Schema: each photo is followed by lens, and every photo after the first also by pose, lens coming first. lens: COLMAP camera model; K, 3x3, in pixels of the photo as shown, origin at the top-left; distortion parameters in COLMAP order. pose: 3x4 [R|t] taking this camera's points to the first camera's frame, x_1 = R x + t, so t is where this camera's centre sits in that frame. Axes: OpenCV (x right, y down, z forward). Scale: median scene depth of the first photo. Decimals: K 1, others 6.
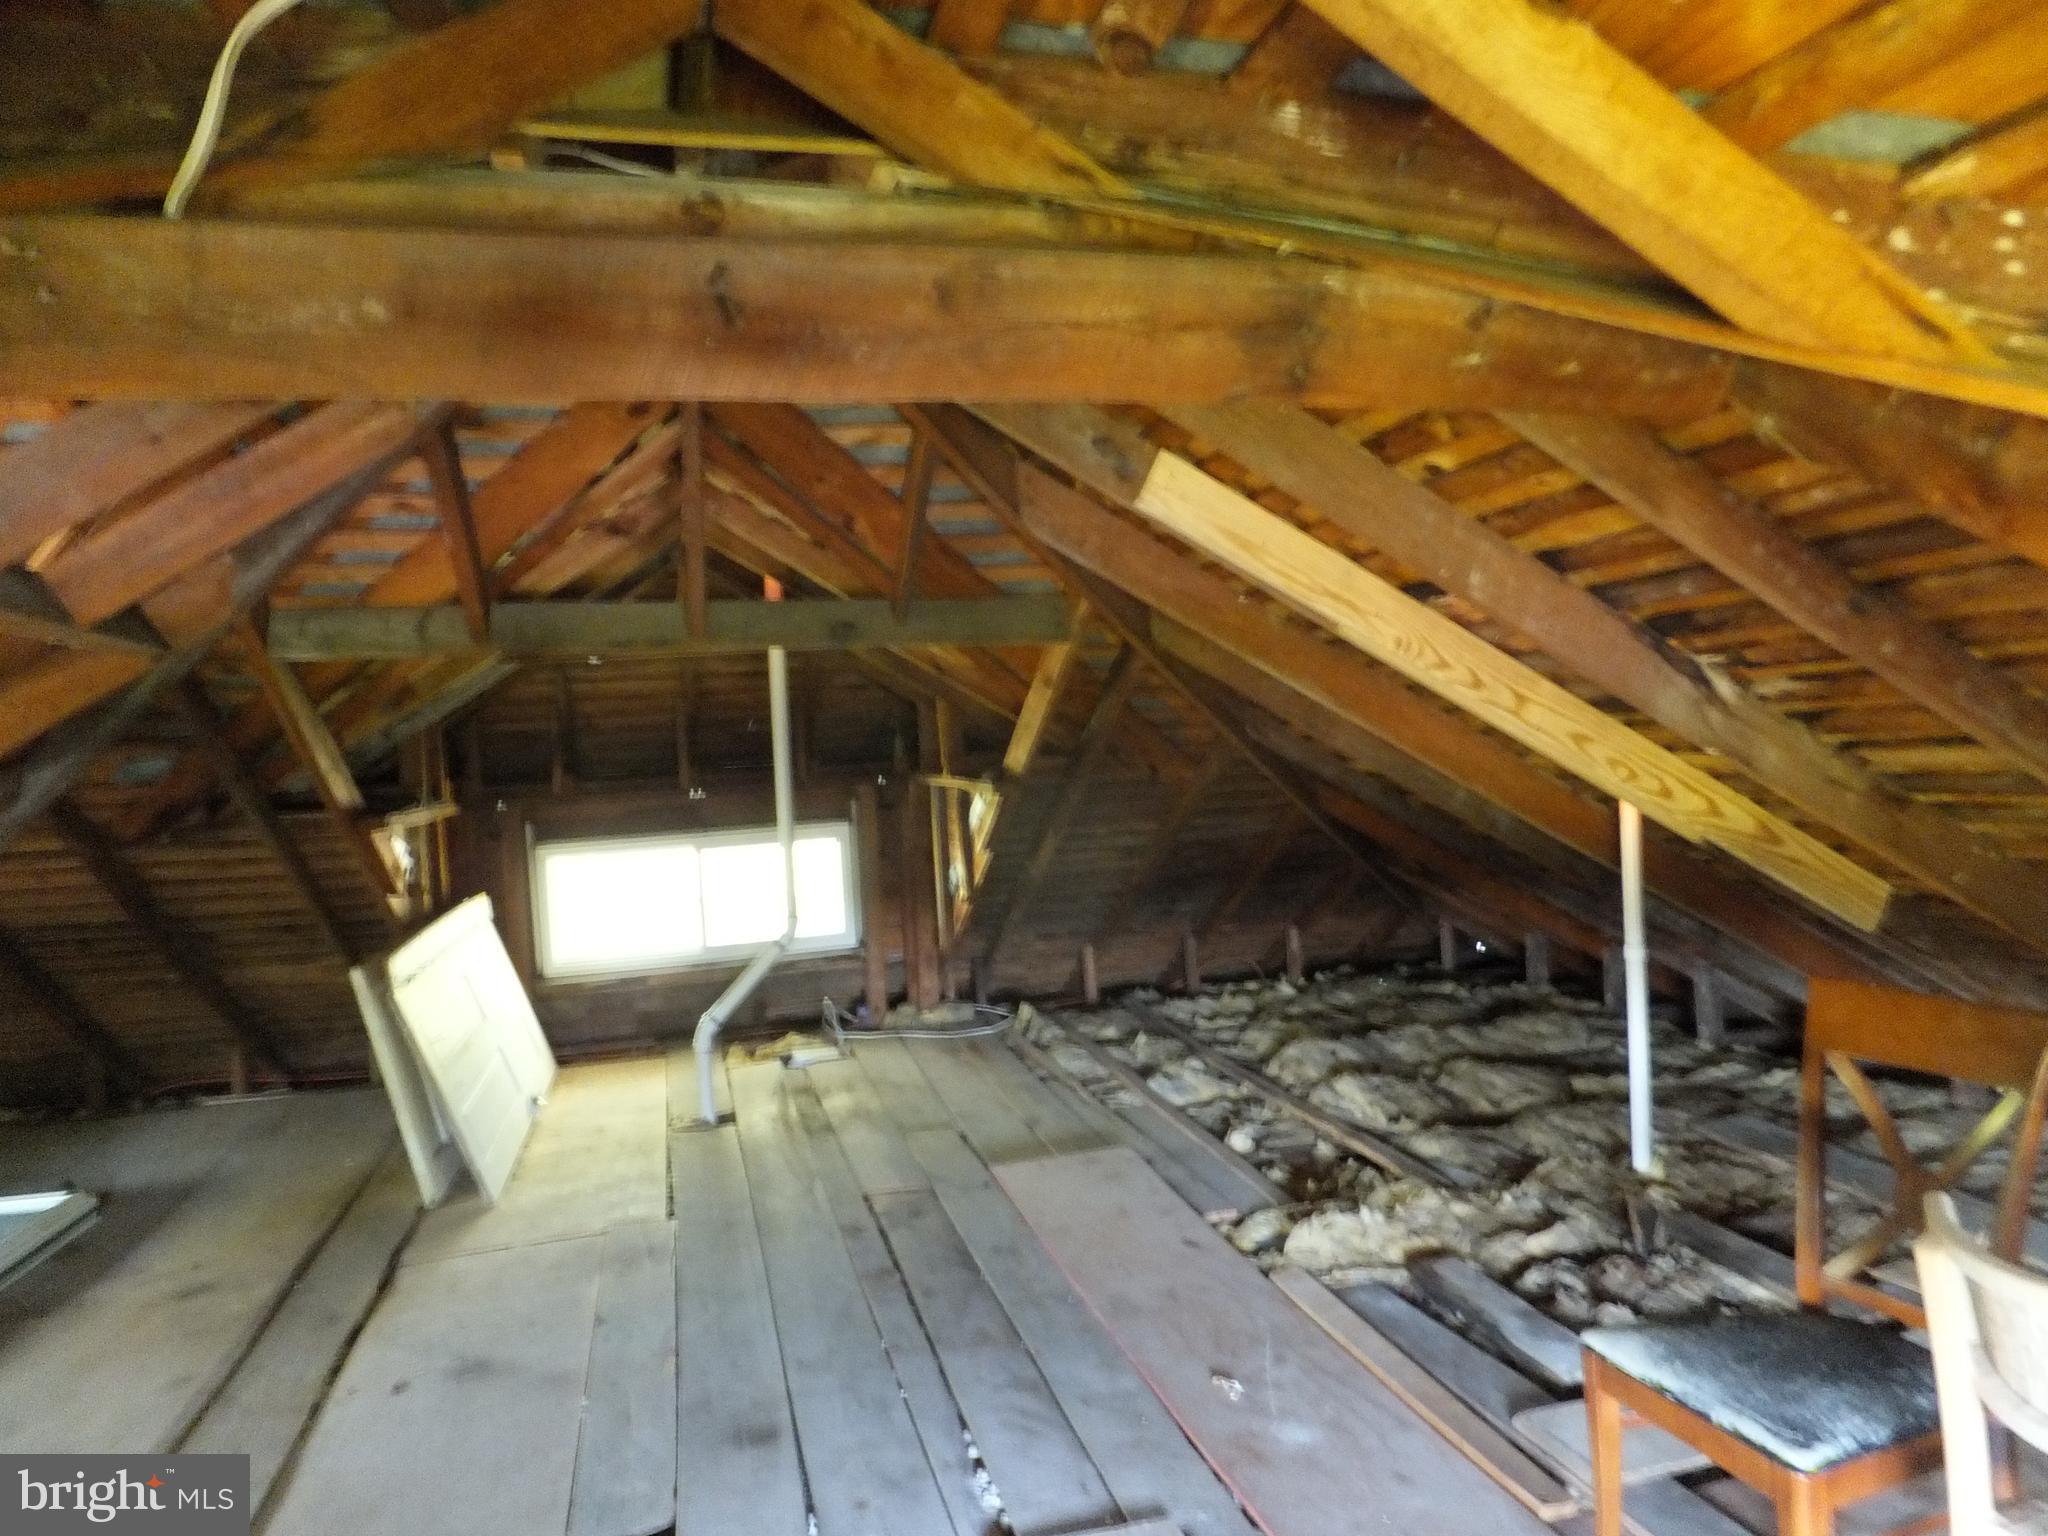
lens RADIAL K [[1367.4, 0, 1026.1], [0, 1367.4, 785.1], [0, 0, 1]] dist [-0.020308, 0.020682]
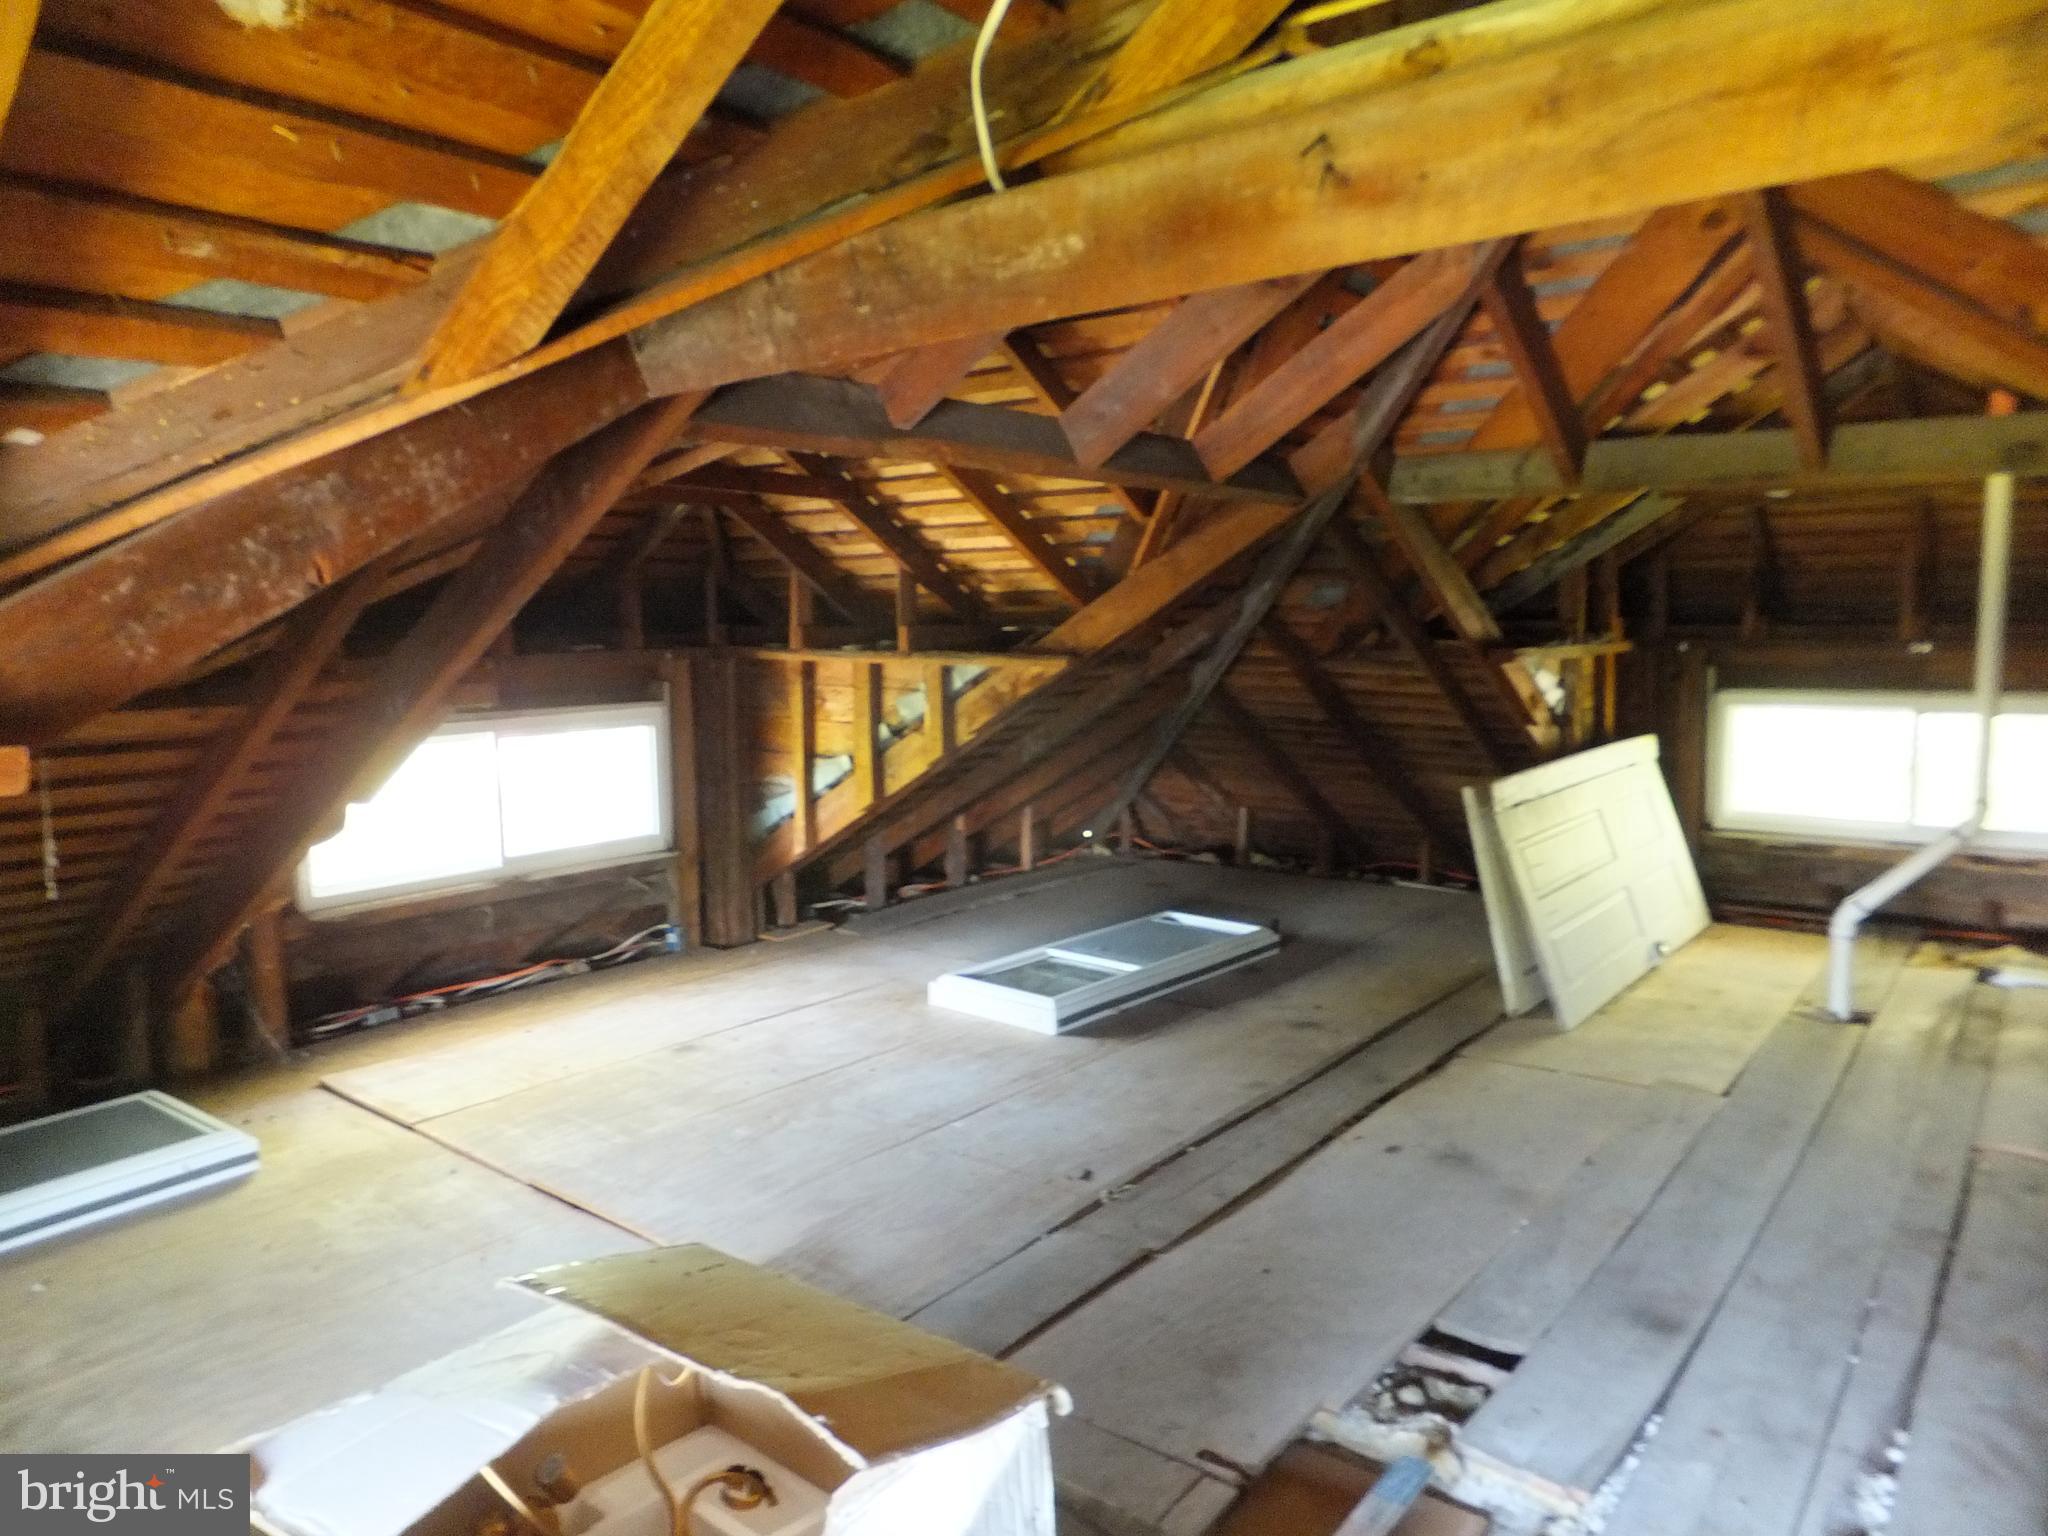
lens RADIAL K [[1367.4, 0, 1026.0], [0, 1367.4, 767.2], [0, 0, 1]] dist [-0.020308, 0.020682]
pose [[0.600560, 0.135418, -0.788029, 0.158004], [-0.046998, 0.989829, 0.134278, -0.011276], [0.798197, -0.043607, 0.600815, 0.056517]]
